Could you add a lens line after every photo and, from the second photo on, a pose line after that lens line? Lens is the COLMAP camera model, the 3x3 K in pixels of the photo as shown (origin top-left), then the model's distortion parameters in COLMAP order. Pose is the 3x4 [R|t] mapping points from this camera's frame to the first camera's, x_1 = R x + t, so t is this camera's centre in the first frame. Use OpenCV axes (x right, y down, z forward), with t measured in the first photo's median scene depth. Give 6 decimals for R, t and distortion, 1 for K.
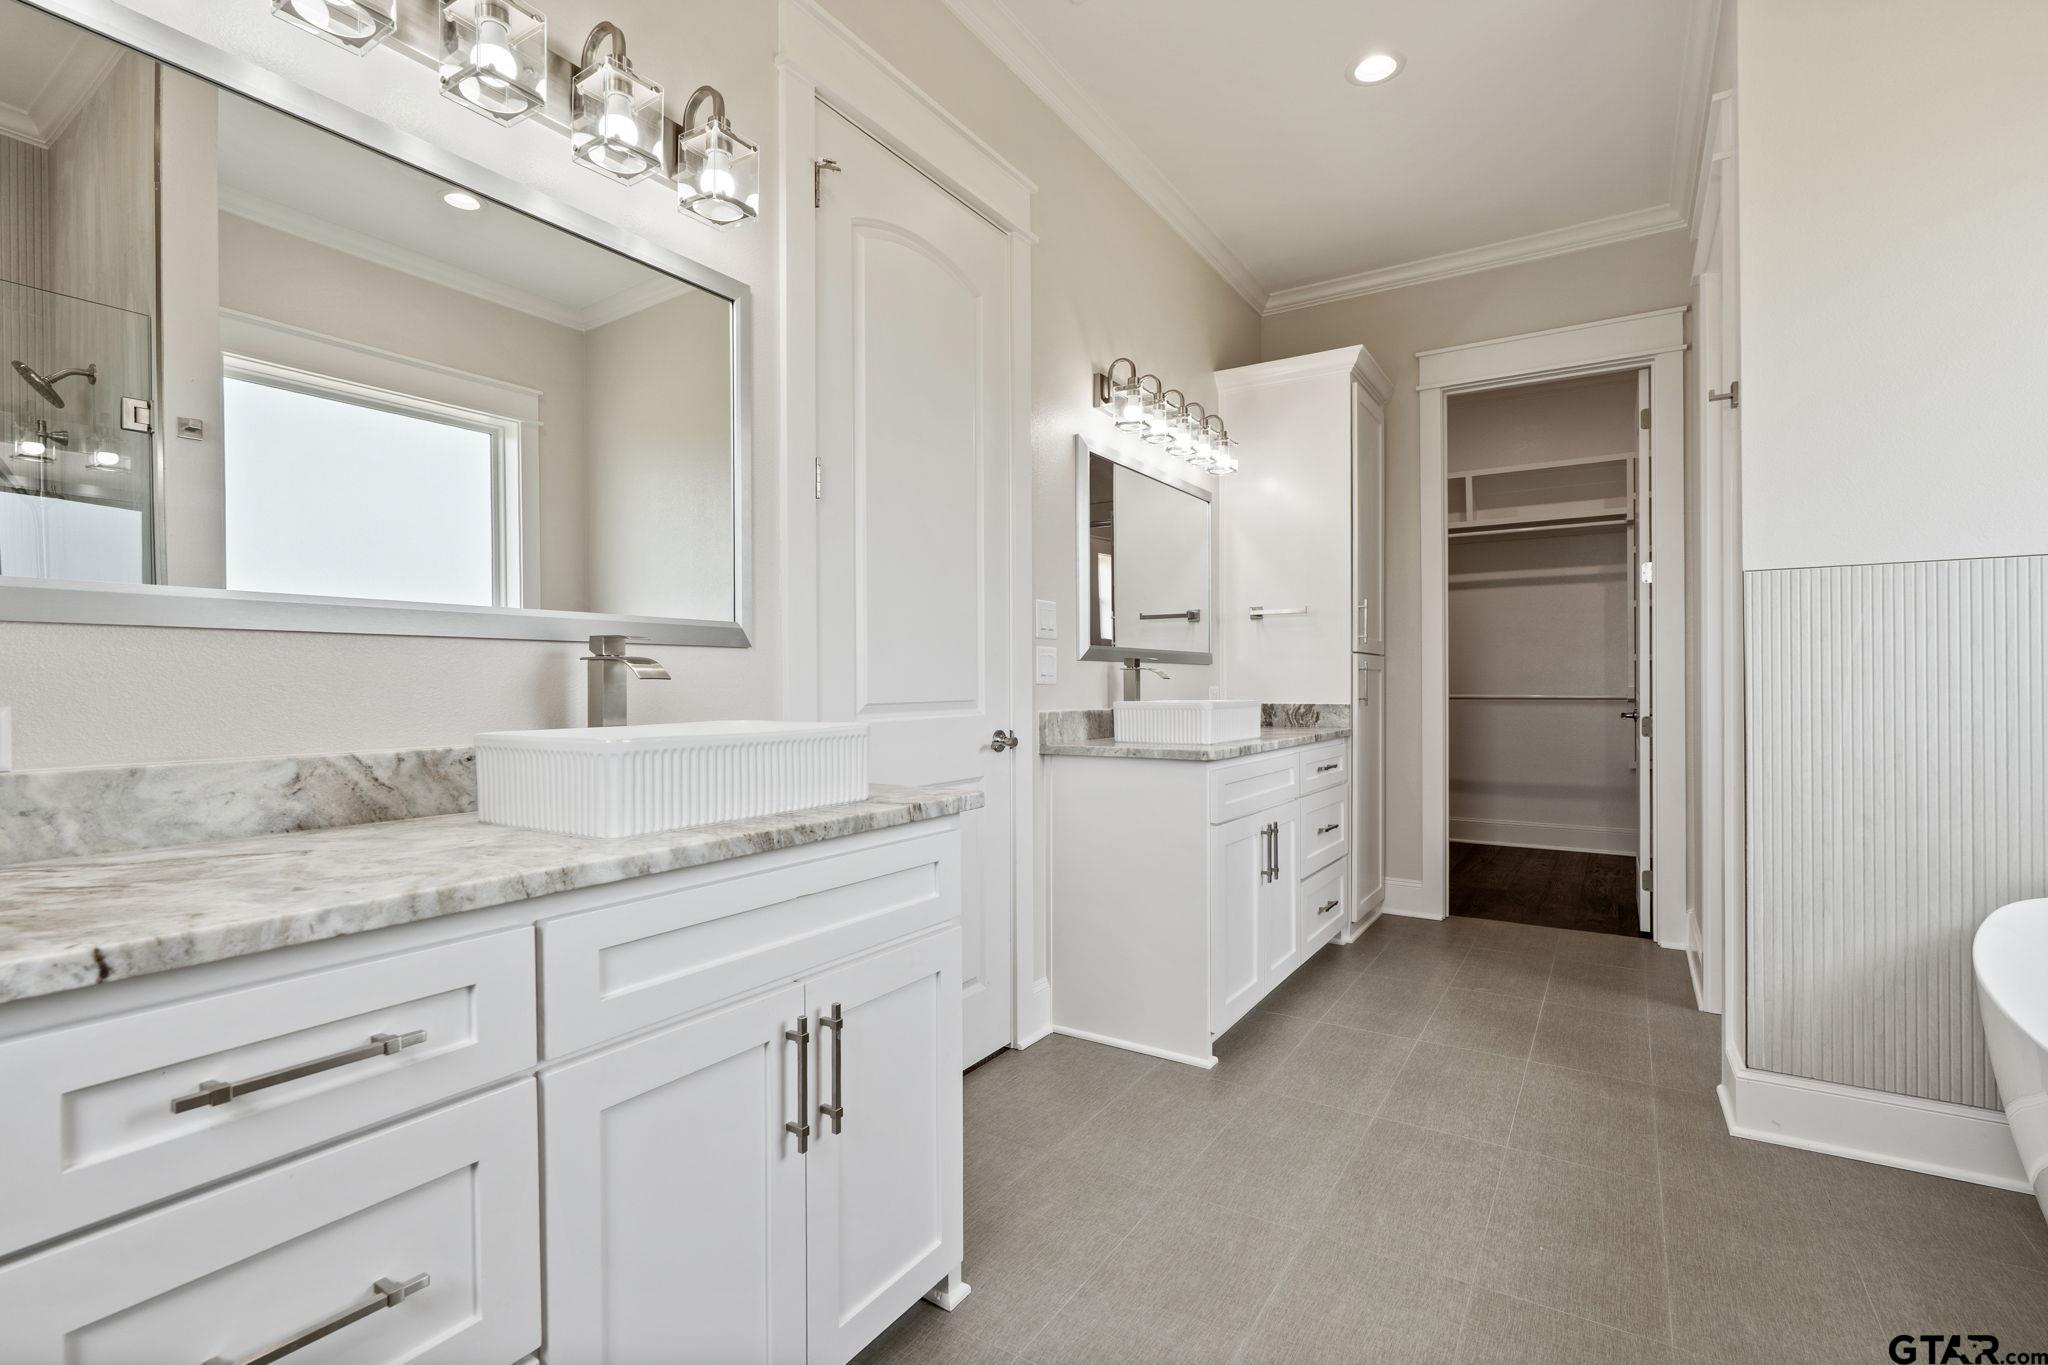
lens RADIAL K [[937.7, 0, 1025.3], [0, 937.7, 696.7], [0, 0, 1]] dist [-0.003996, -0.000131]
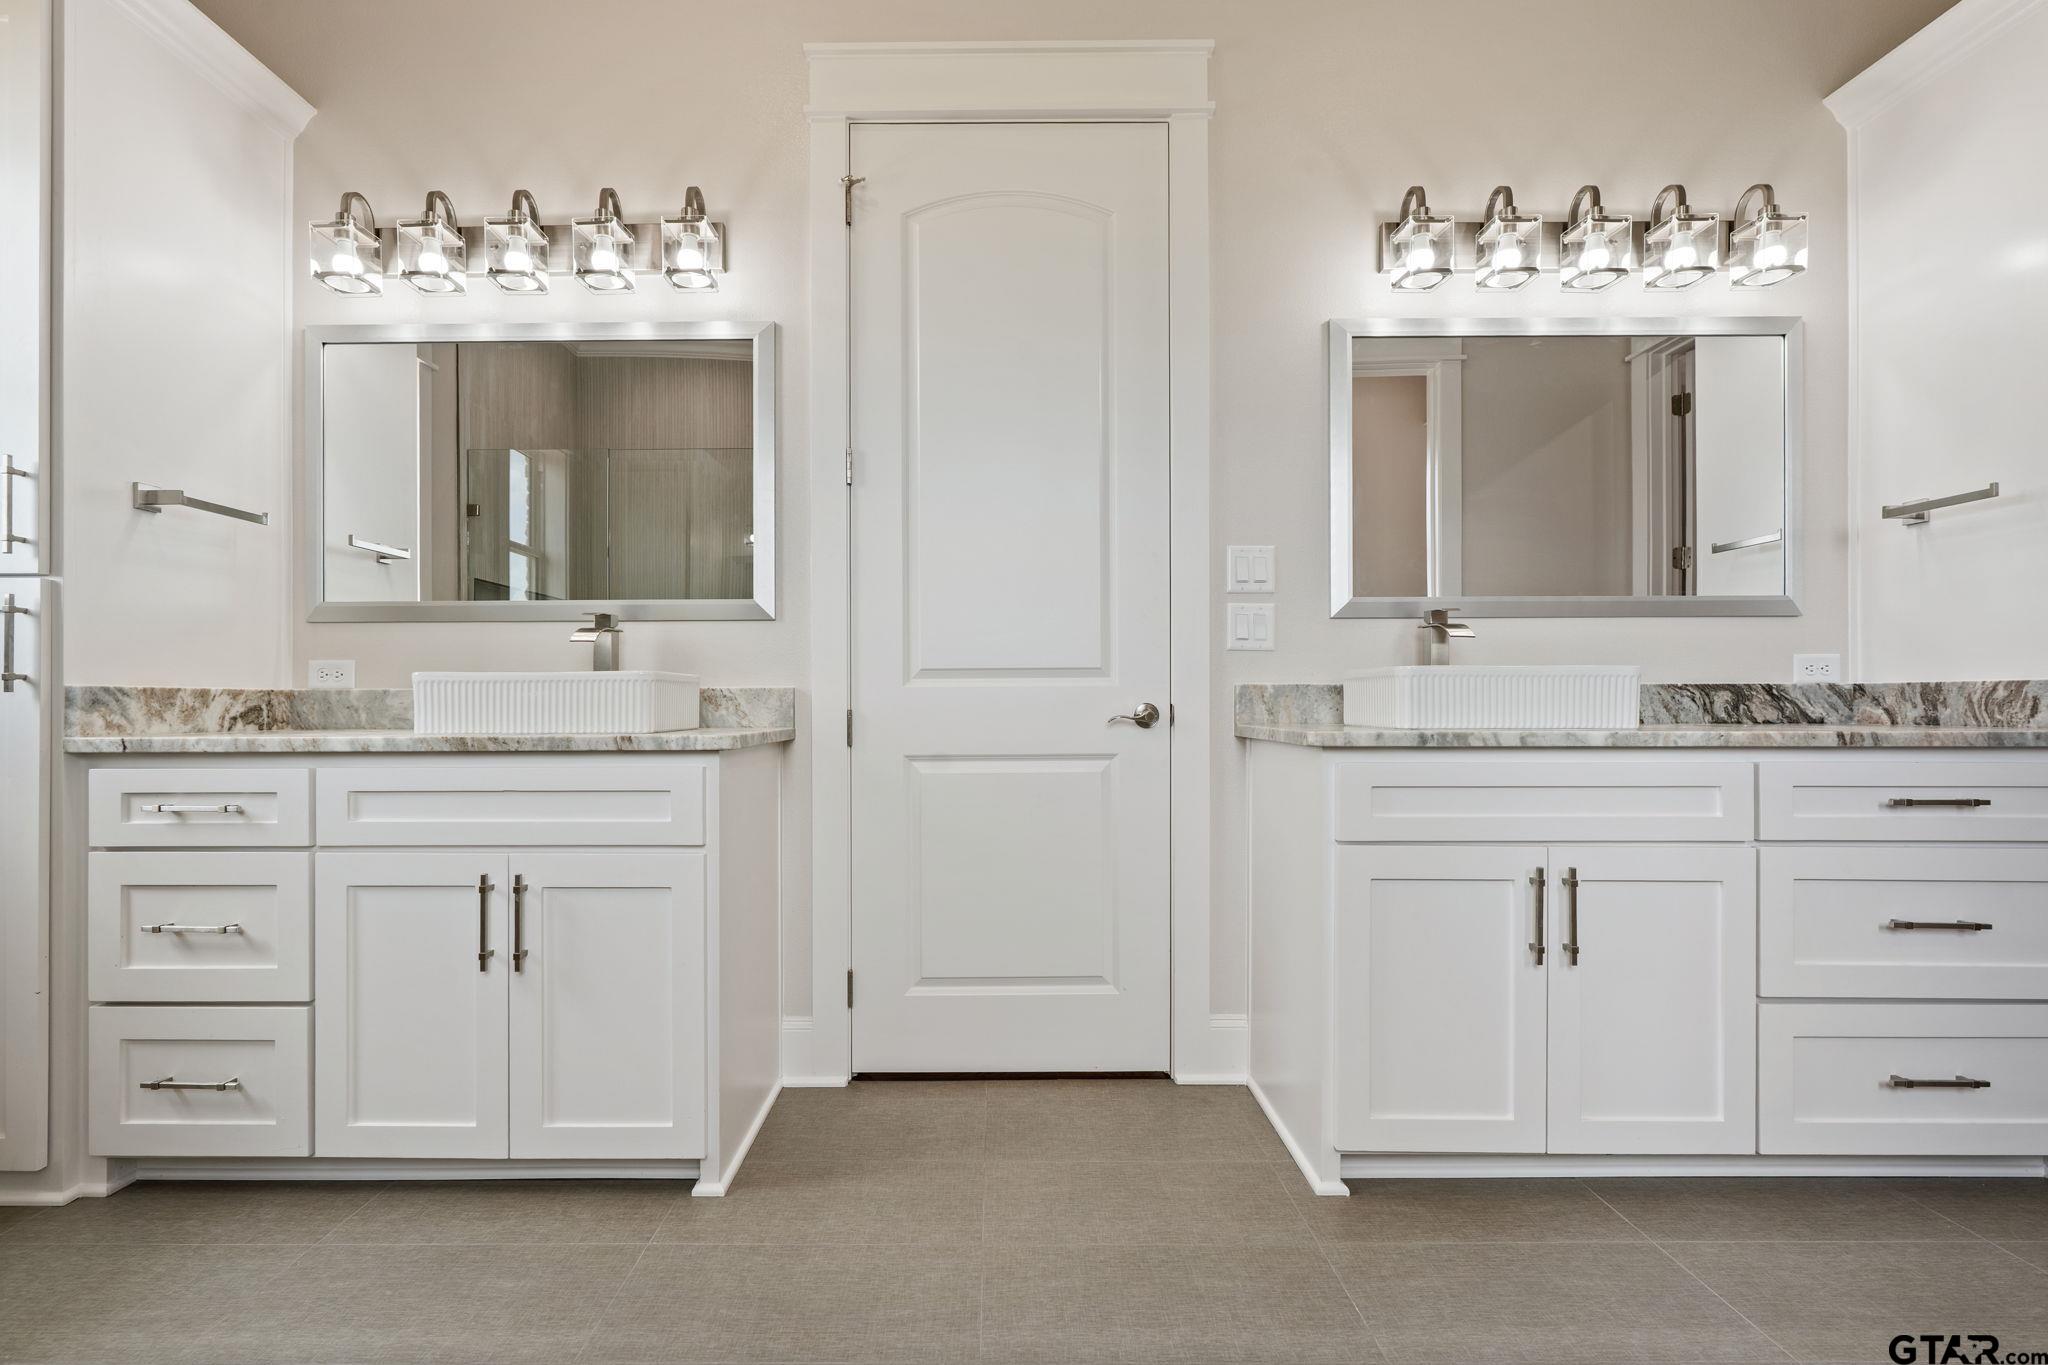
lens RADIAL K [[956.5, 0, 1016.8], [0, 956.5, 706.9], [0, 0, 1]] dist [-0.001879, -0.000457]
pose [[0.537396, 0.008043, -0.843291, 0.640189], [-0.010541, 0.999940, 0.002820, 0.037248], [0.843264, 0.007374, 0.537449, 0.415955]]
